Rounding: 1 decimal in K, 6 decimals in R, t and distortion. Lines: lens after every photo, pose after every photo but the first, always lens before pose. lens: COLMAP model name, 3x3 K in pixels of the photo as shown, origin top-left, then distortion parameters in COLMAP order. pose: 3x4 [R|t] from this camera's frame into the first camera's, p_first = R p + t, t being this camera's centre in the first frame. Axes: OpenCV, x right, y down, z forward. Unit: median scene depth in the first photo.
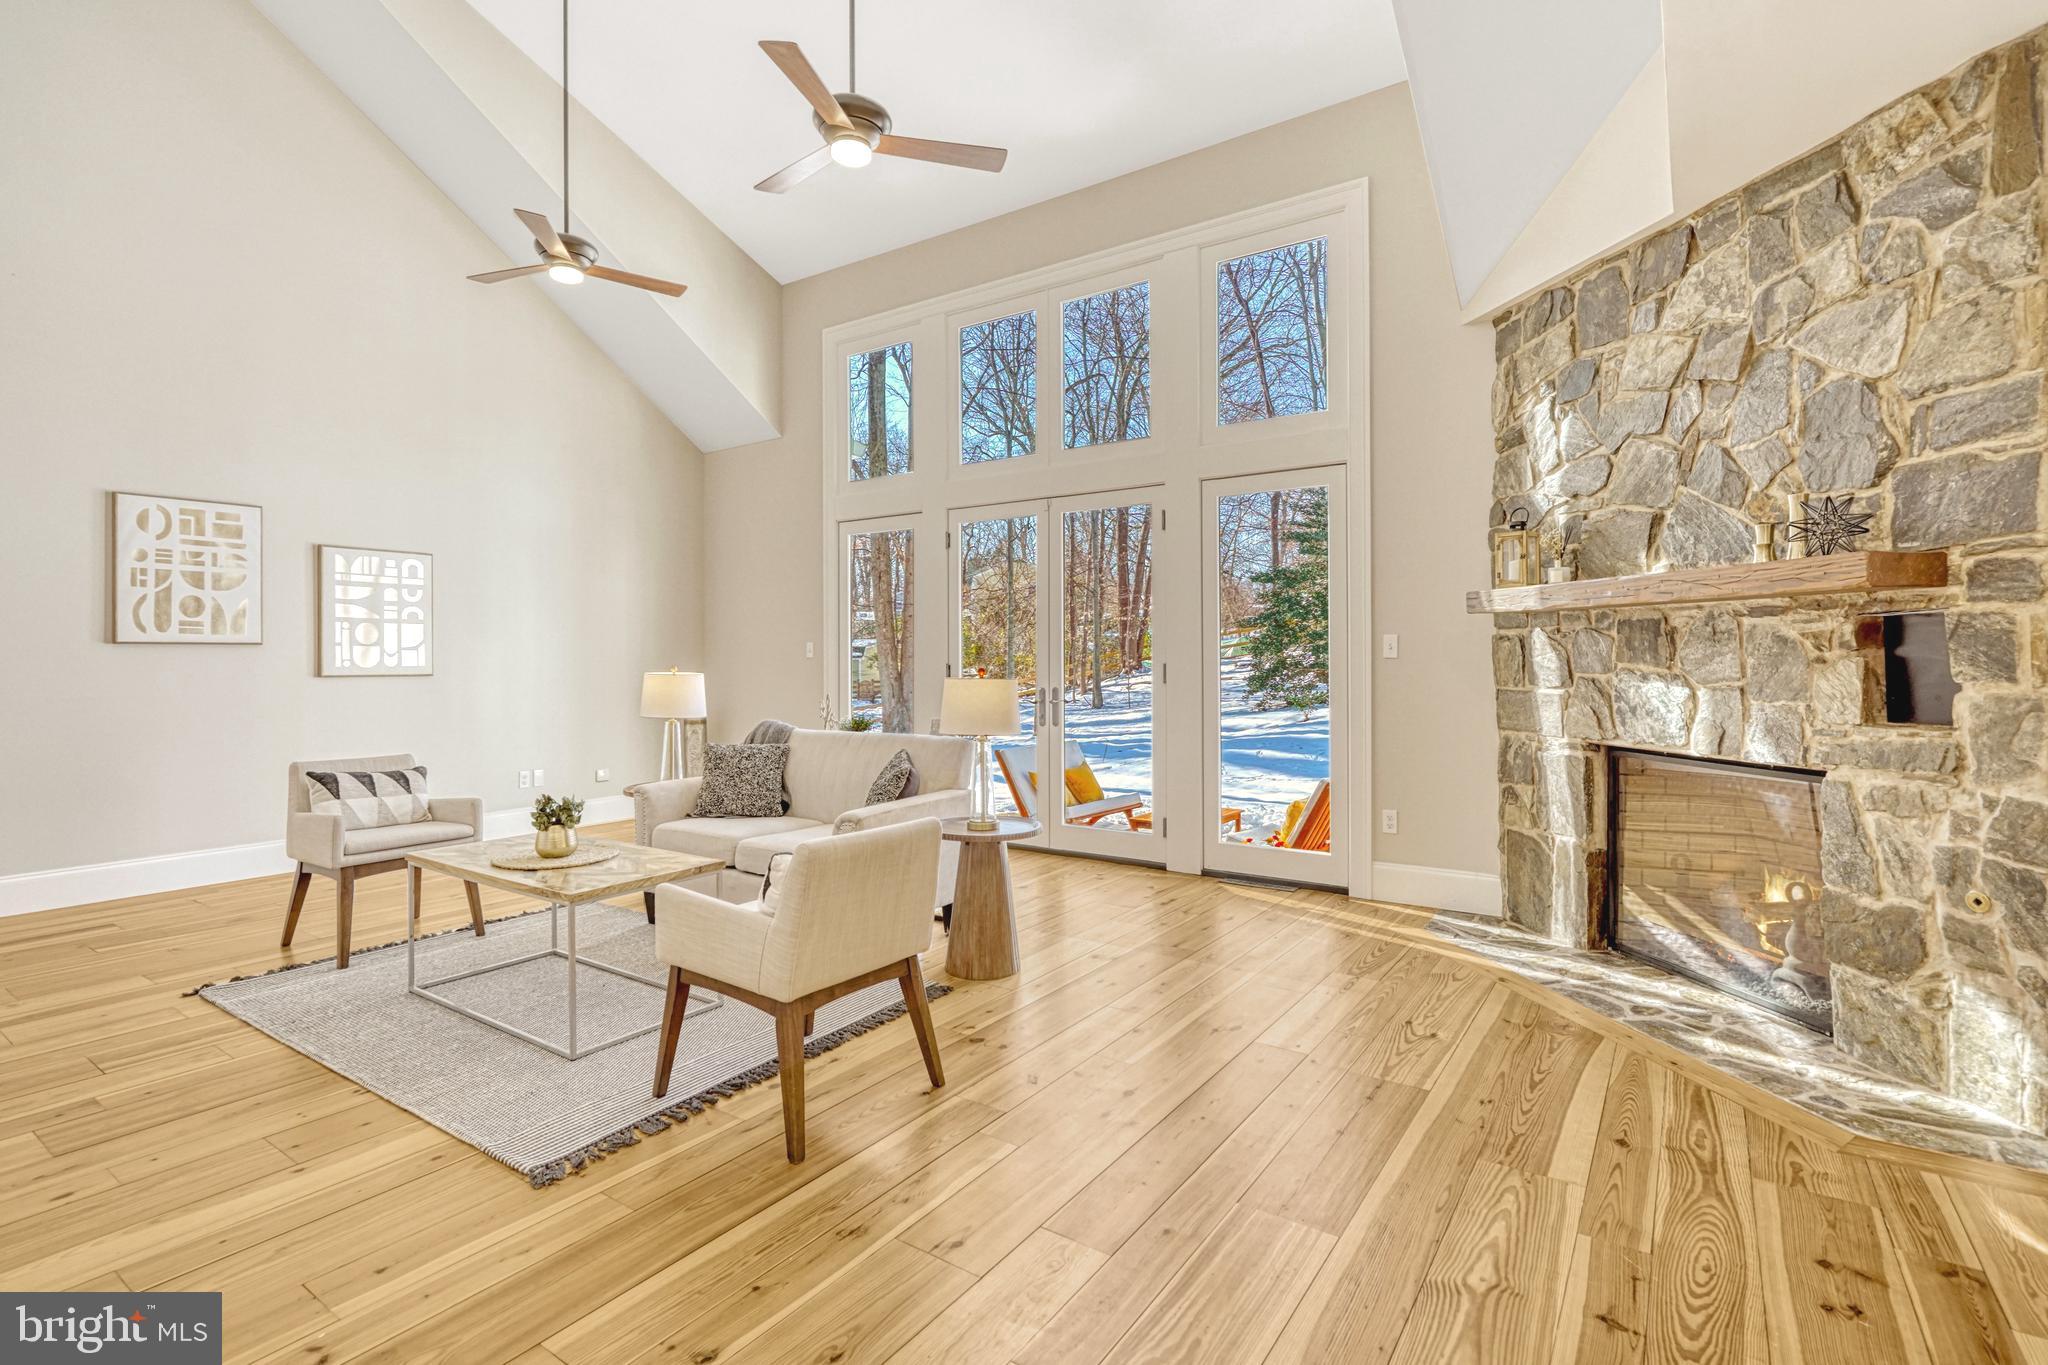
lens RADIAL K [[964.0, 0, 1033.2], [0, 964.0, 652.0], [0, 0, 1]] dist [-0.001848, 0.000507]
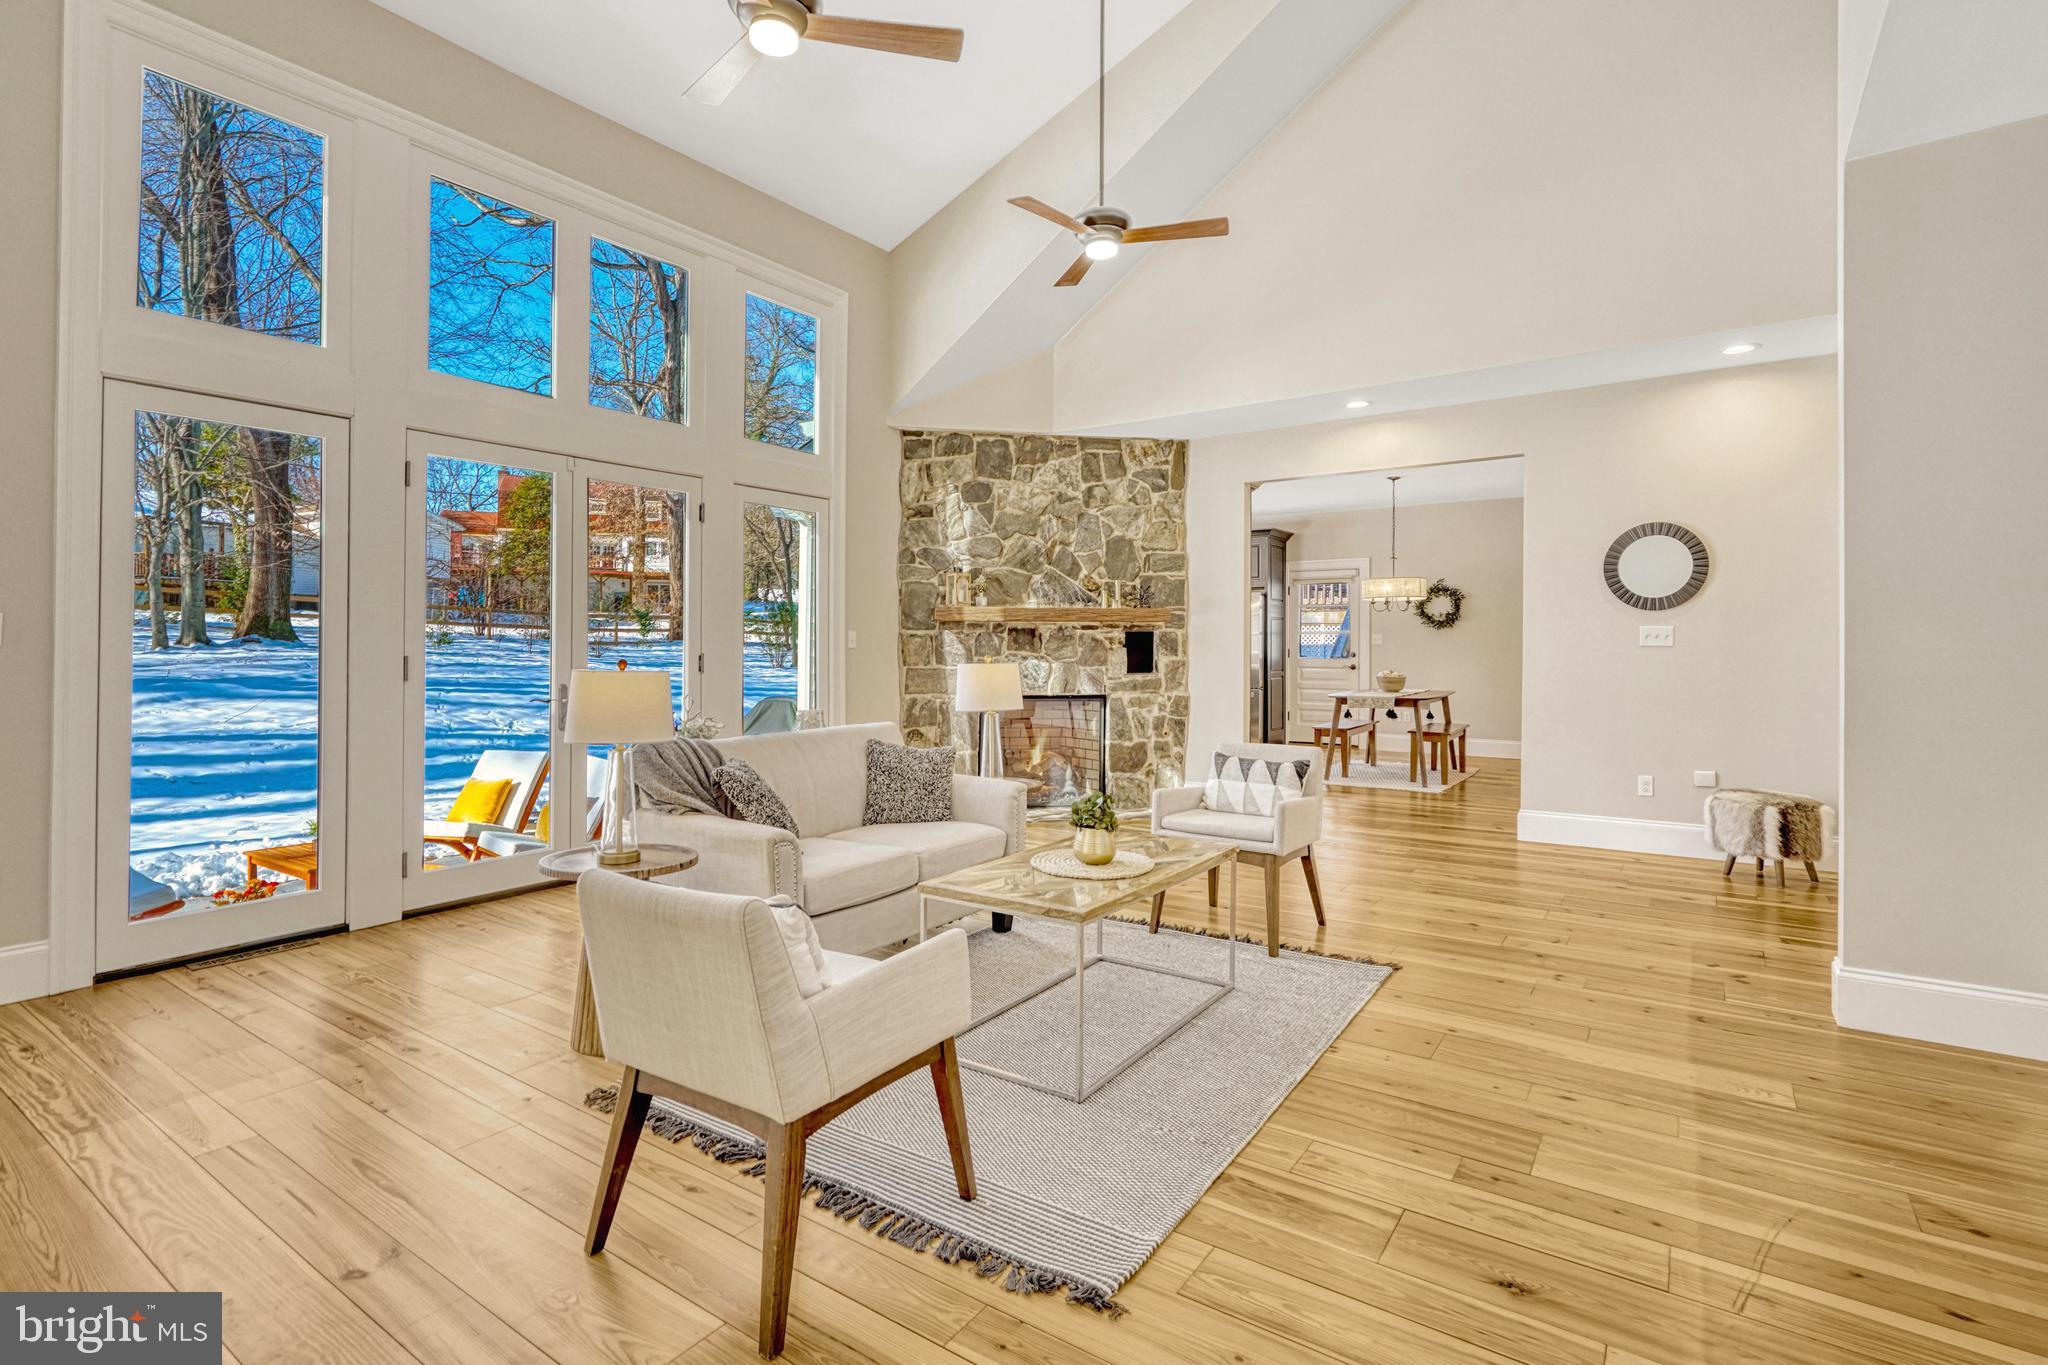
lens RADIAL K [[964.0, 0, 1016.7], [0, 964.0, 633.7], [0, 0, 1]] dist [-0.001848, 0.000507]
pose [[0.008091, 0.019130, 0.999784, -1.657059], [-0.000288, 0.999817, -0.019129, 0.017737], [-0.999967, -0.000133, 0.008095, 1.253250]]
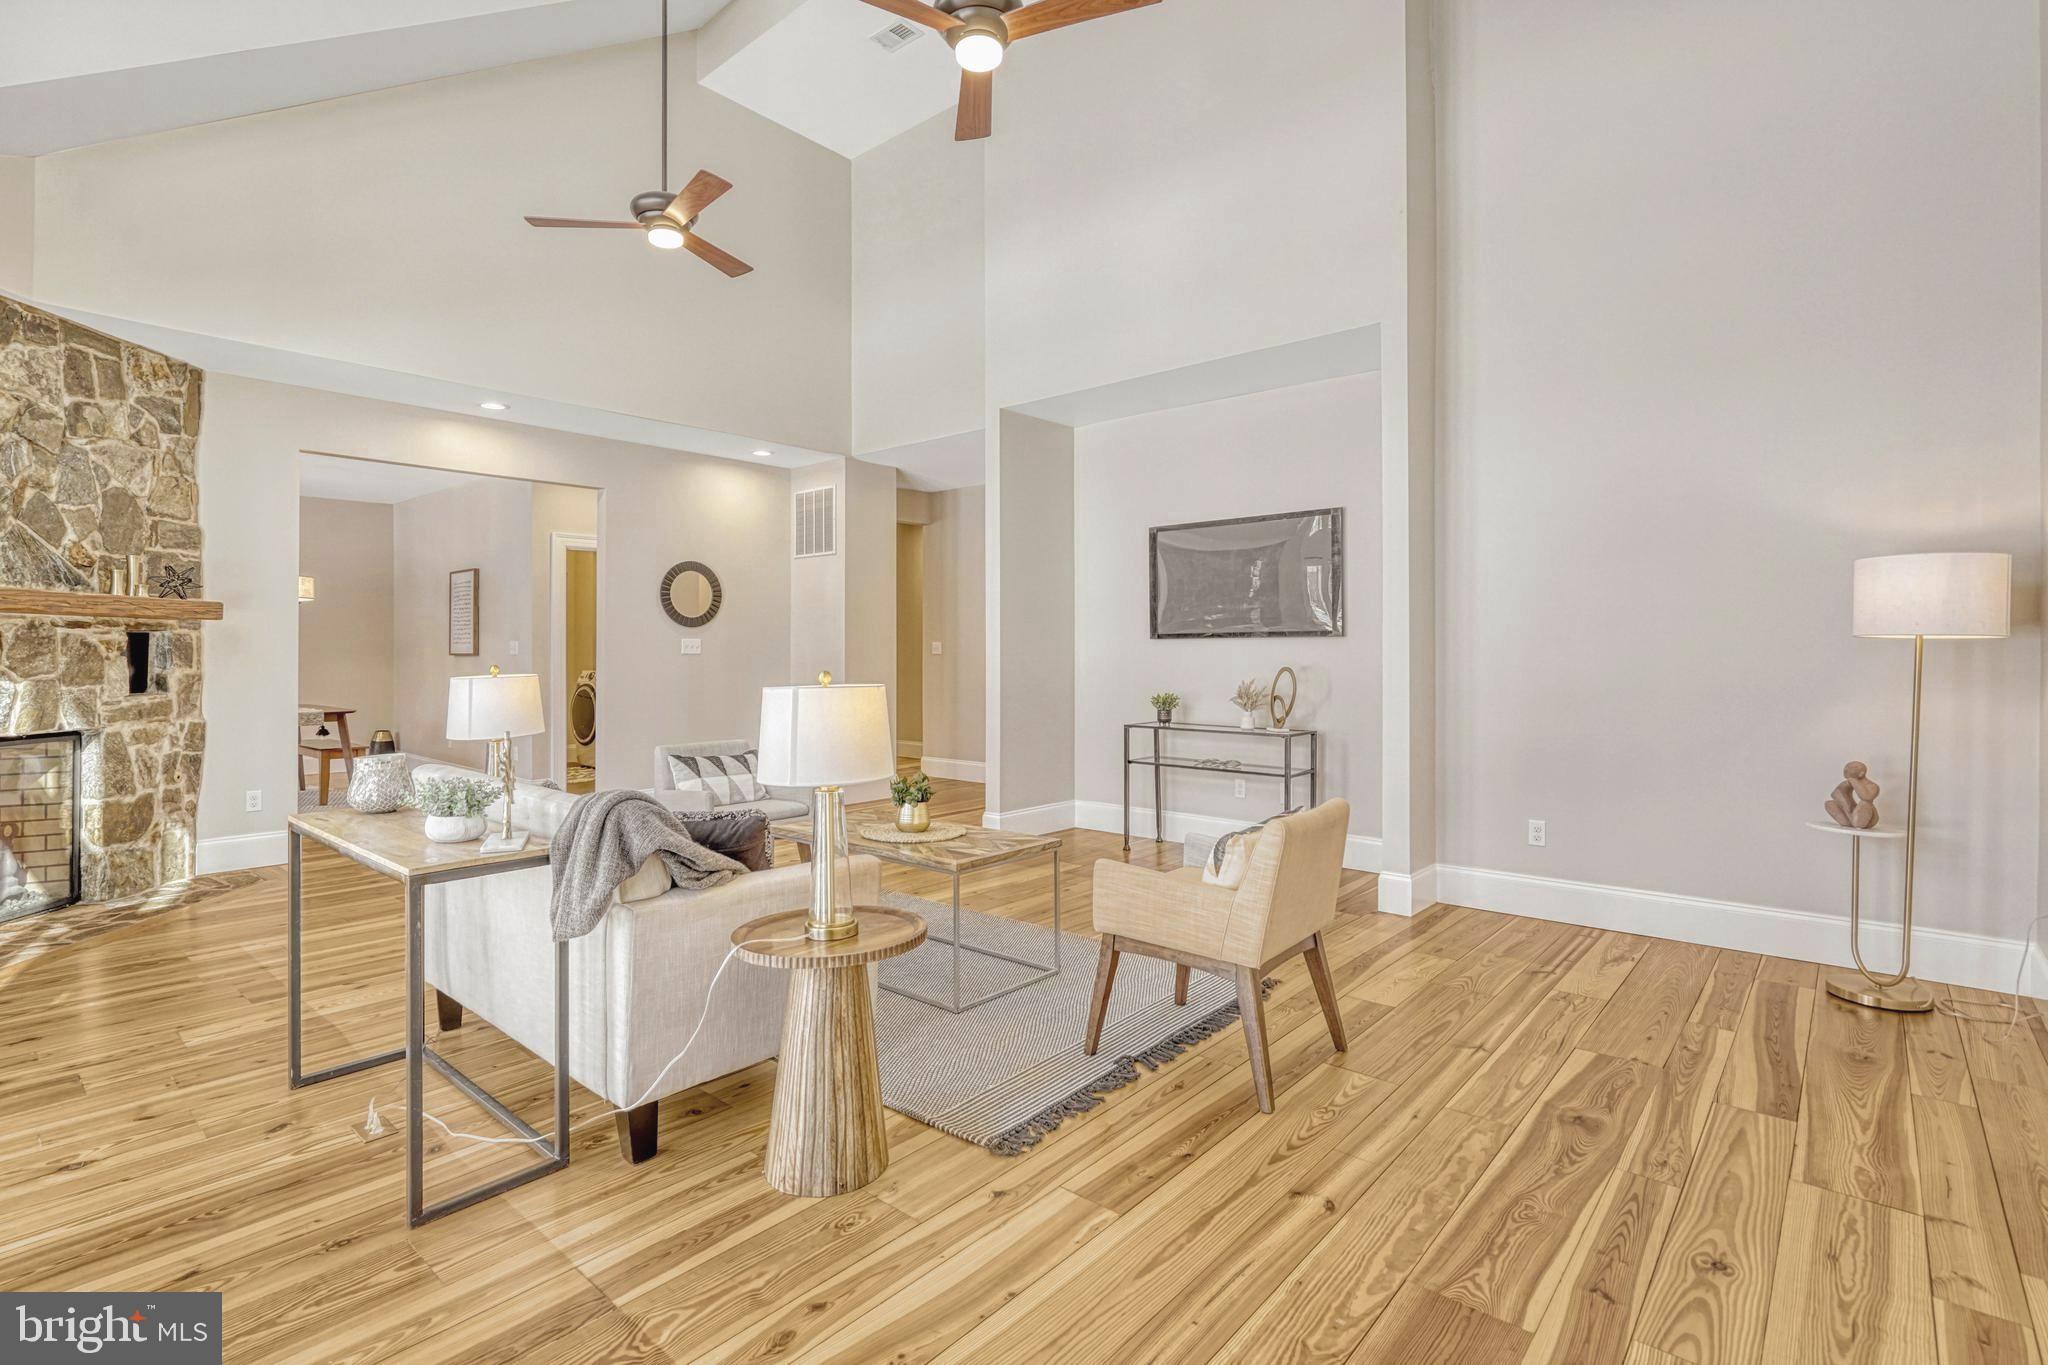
lens RADIAL K [[964.0, 0, 989.4], [0, 964.0, 658.4], [0, 0, 1]] dist [-0.001848, 0.000507]
pose [[-0.990018, 0.006306, 0.140797, -0.871880], [0.006928, 0.999968, 0.003924, 0.013512], [-0.140768, 0.004861, -0.990031, 2.437538]]
